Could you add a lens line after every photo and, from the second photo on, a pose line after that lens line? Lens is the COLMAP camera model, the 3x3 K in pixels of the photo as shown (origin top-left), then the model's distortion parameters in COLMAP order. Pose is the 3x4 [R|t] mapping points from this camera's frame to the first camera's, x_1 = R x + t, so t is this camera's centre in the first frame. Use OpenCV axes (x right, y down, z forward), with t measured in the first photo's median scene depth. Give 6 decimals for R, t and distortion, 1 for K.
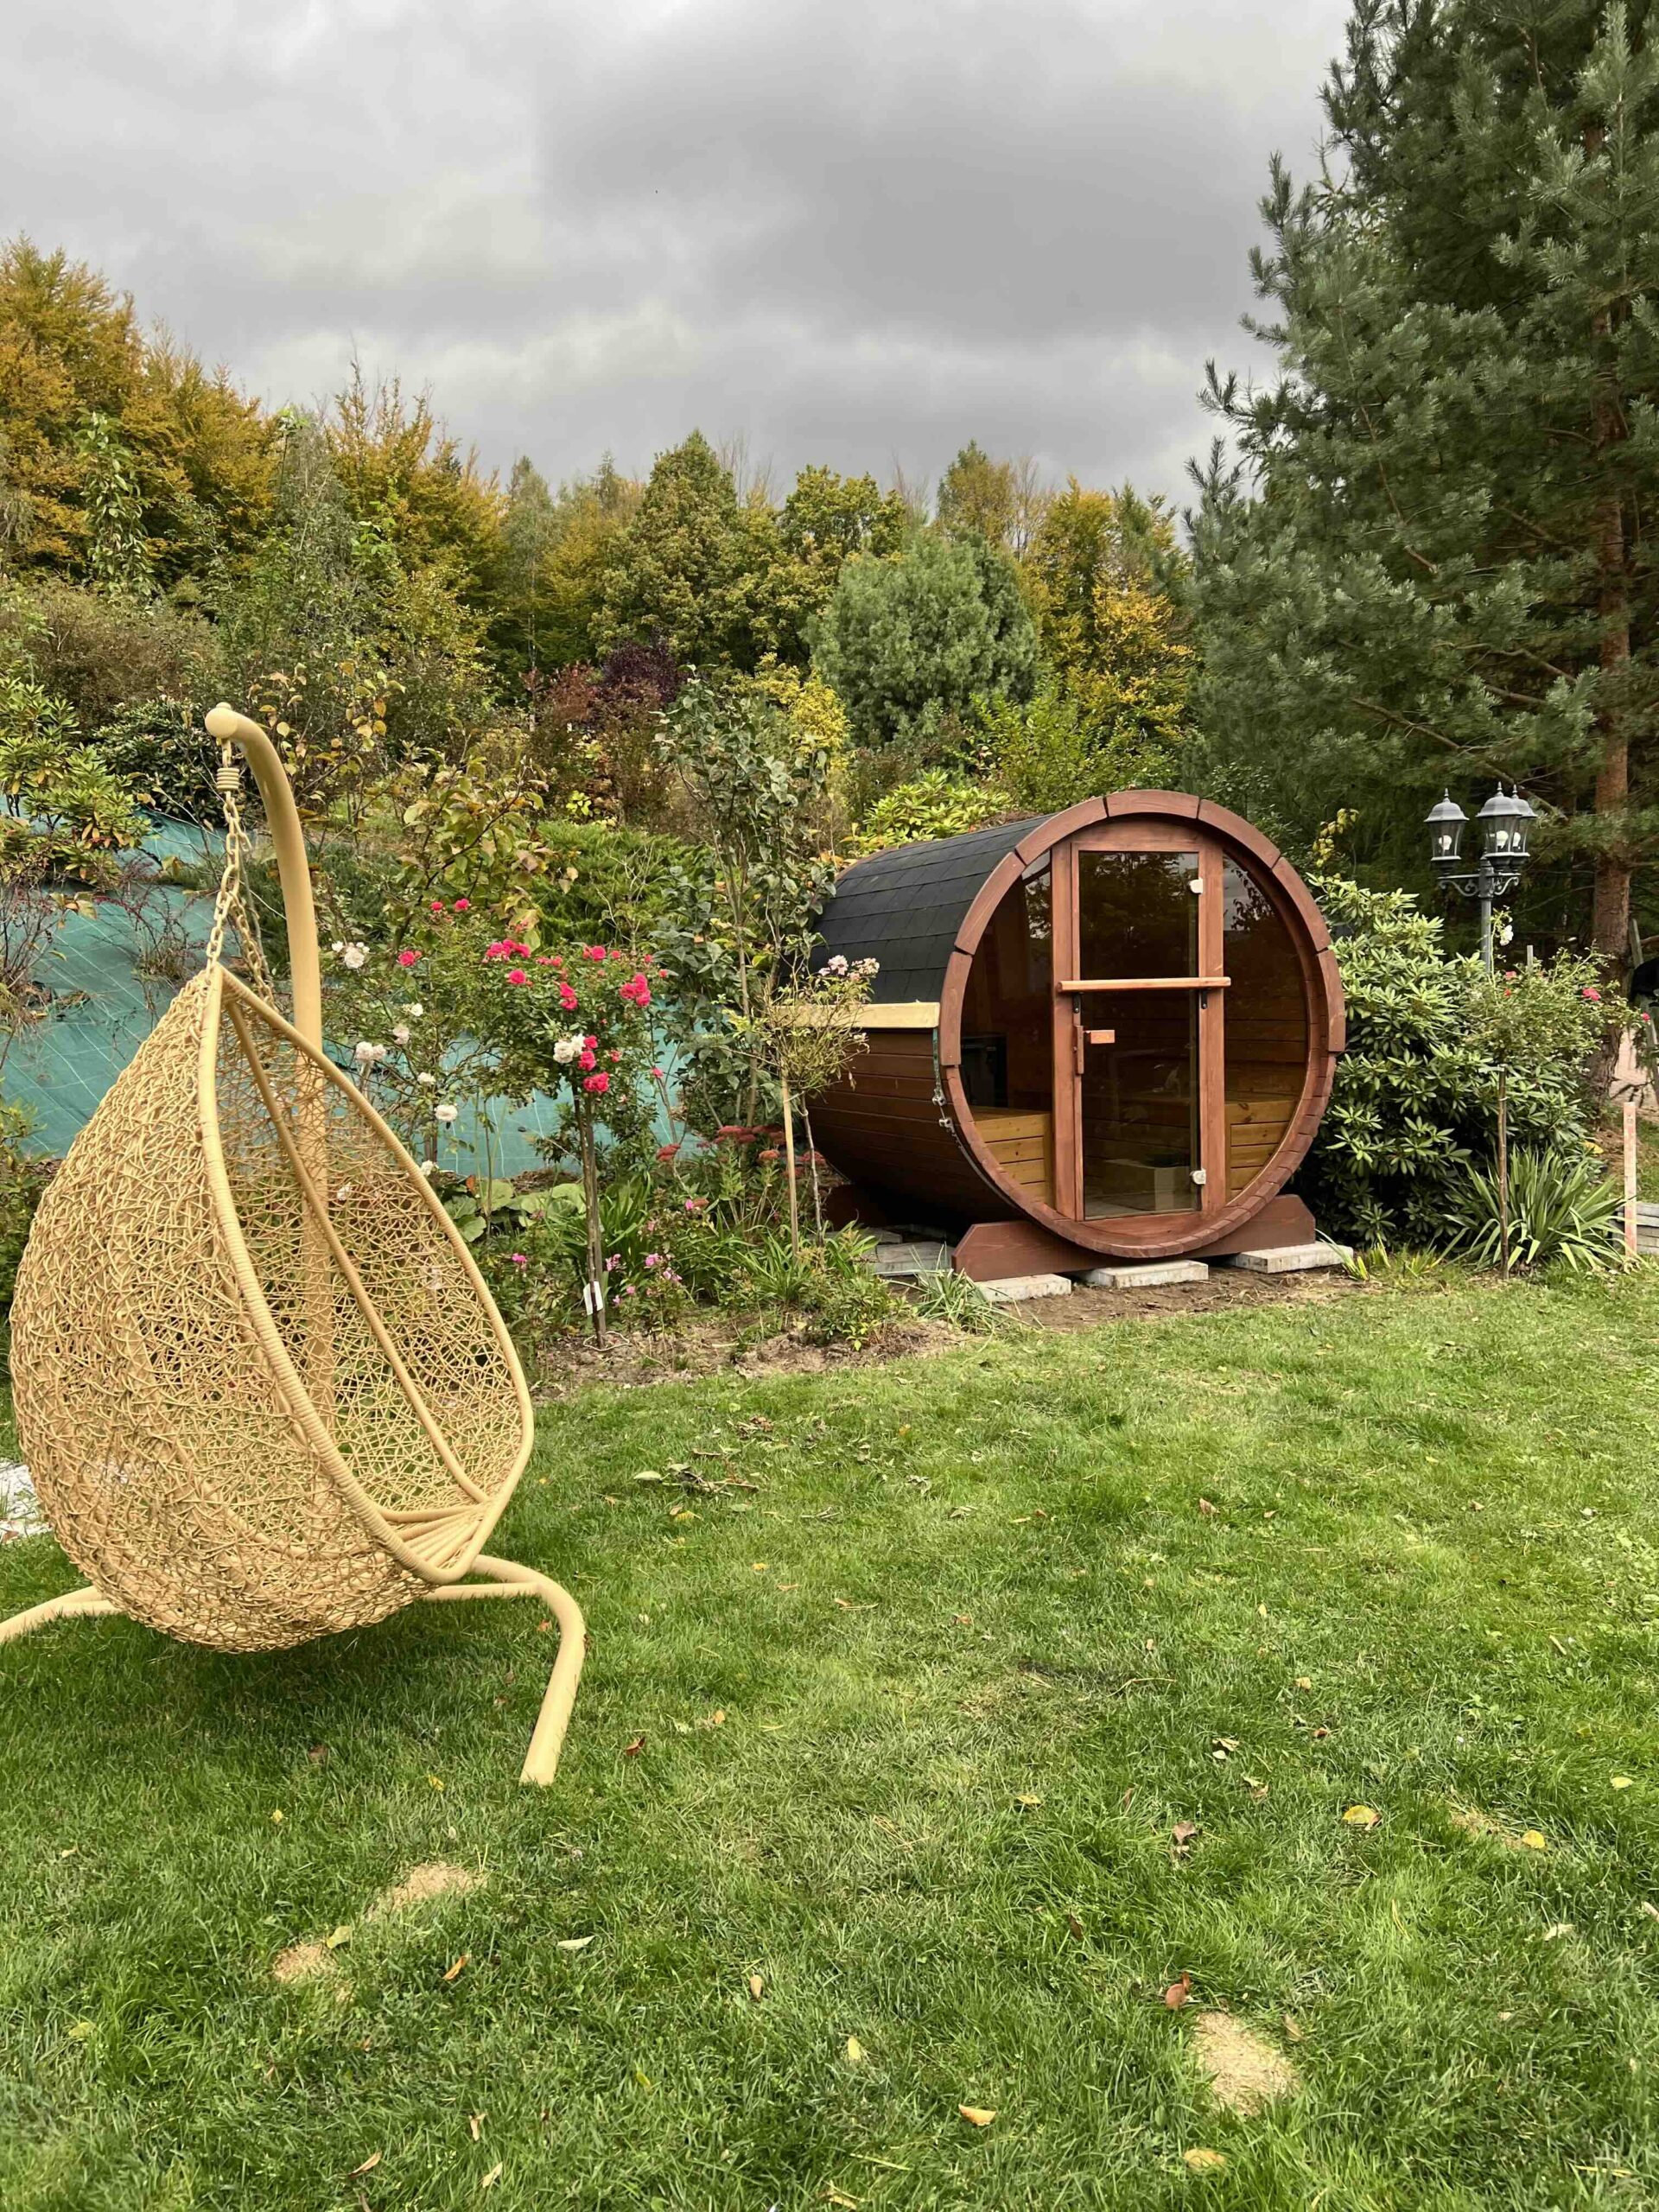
lens RADIAL K [[1611.3, 0, 829.5], [0, 1611.3, 1106.0], [0, 0, 1]] dist [0.084863, -0.089063]
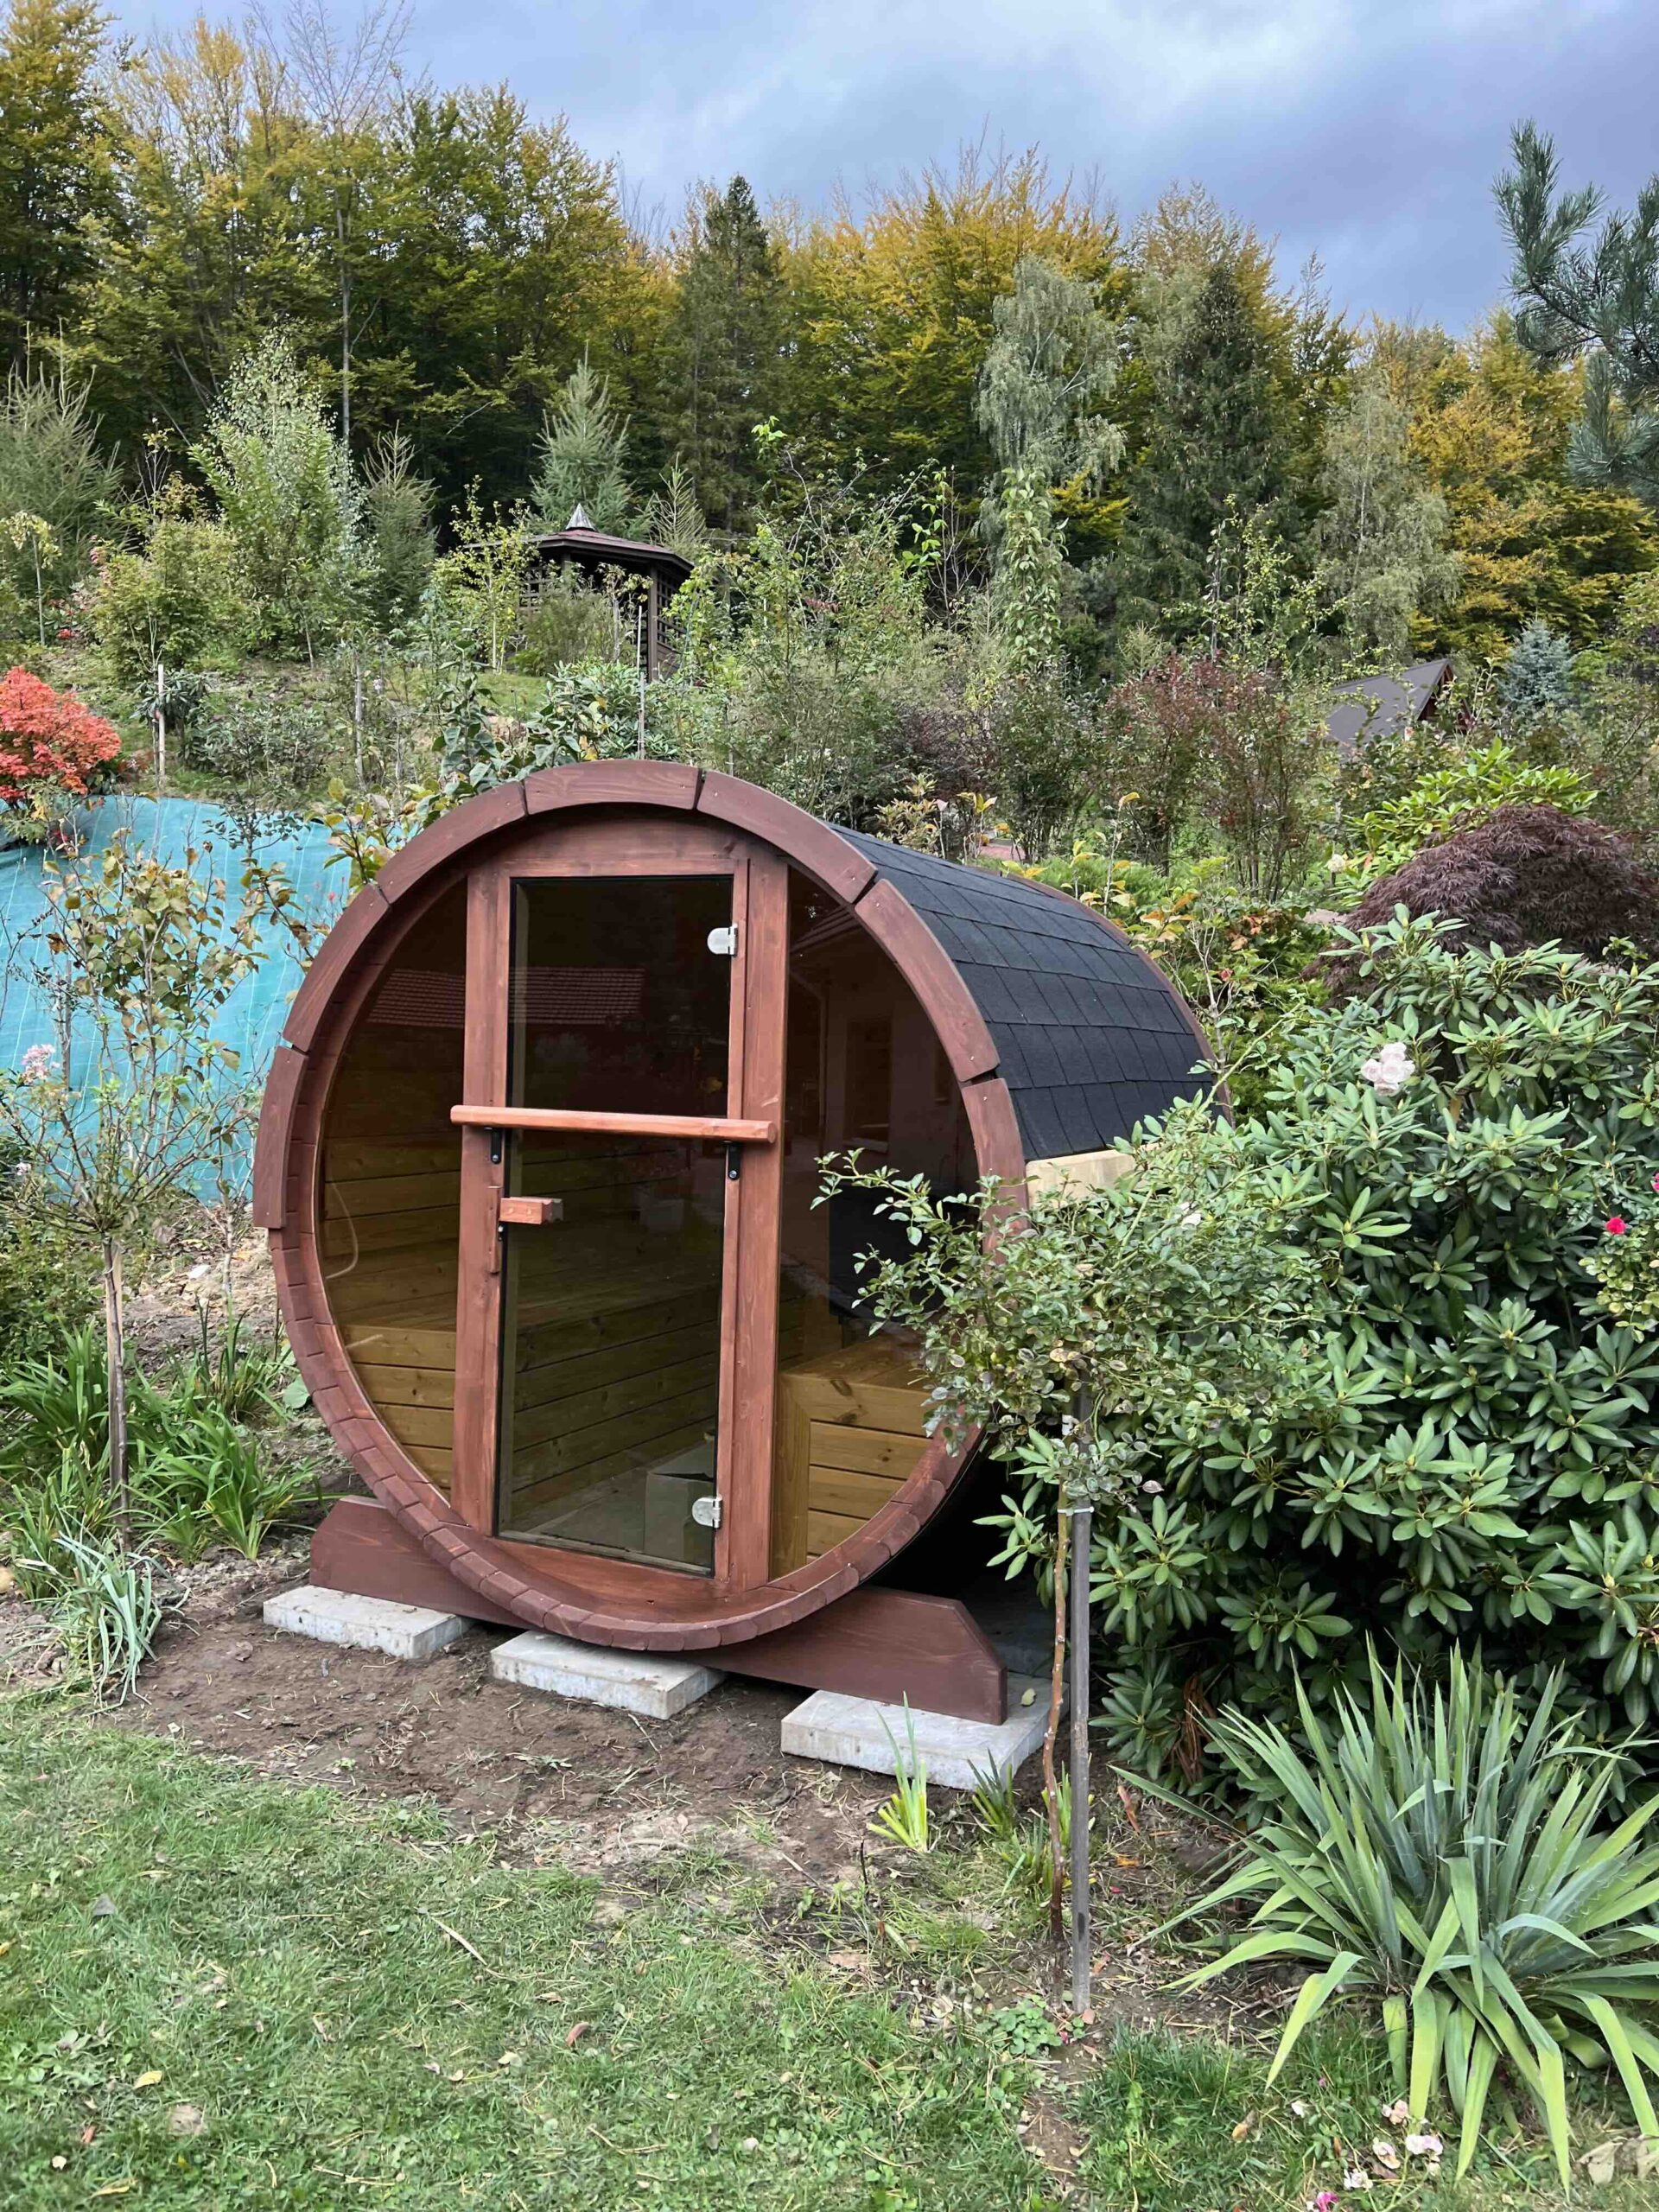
lens RADIAL K [[1653.1, 0, 839.0], [0, 1653.1, 1080.9], [0, 0, 1]] dist [0.034312, -0.001646]
pose [[0.651988, 0.061376, -0.755741, 0.608799], [-0.097477, 0.995232, -0.003269, -0.088059], [0.751937, 0.075798, 0.654862, 0.649555]]
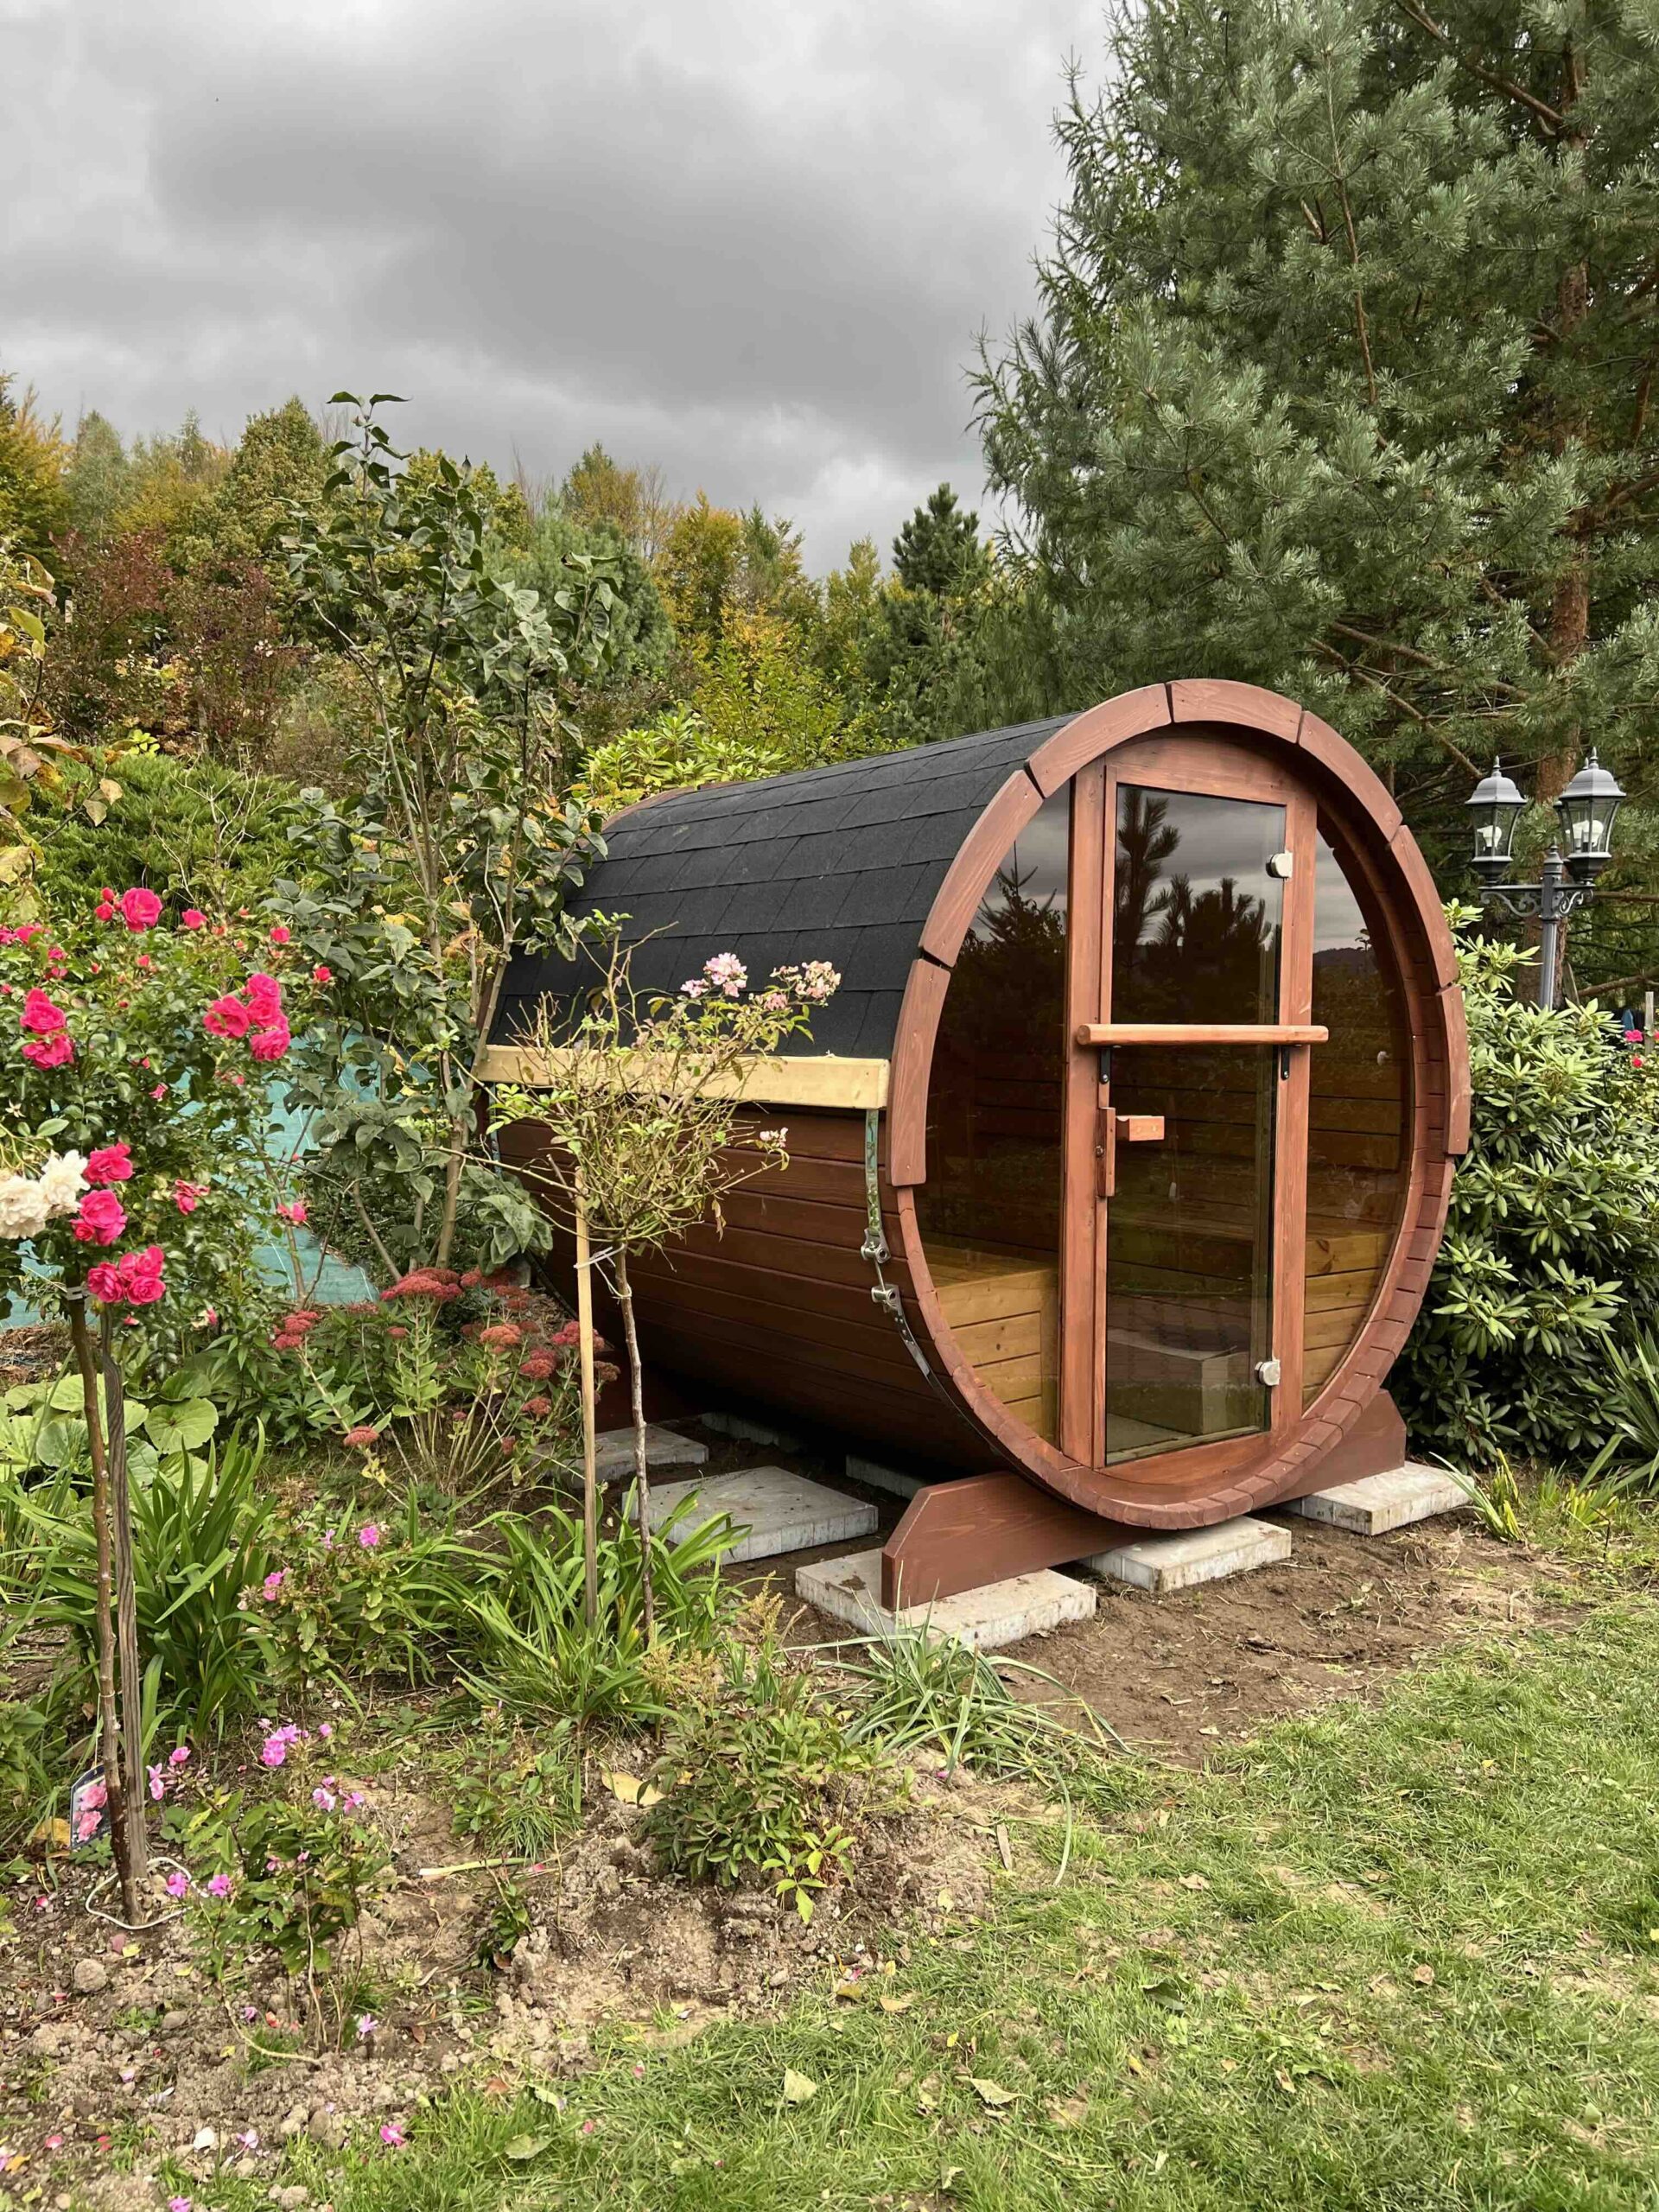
lens RADIAL K [[1627.3, 0, 822.1], [0, 1627.3, 1121.9], [0, 0, 1]] dist [0.060494, -0.081116]
pose [[0.971654, 0.018877, 0.235652, -0.060466], [-0.017232, 0.999811, -0.009039, -0.035102], [-0.235778, 0.004722, 0.971795, 0.452771]]
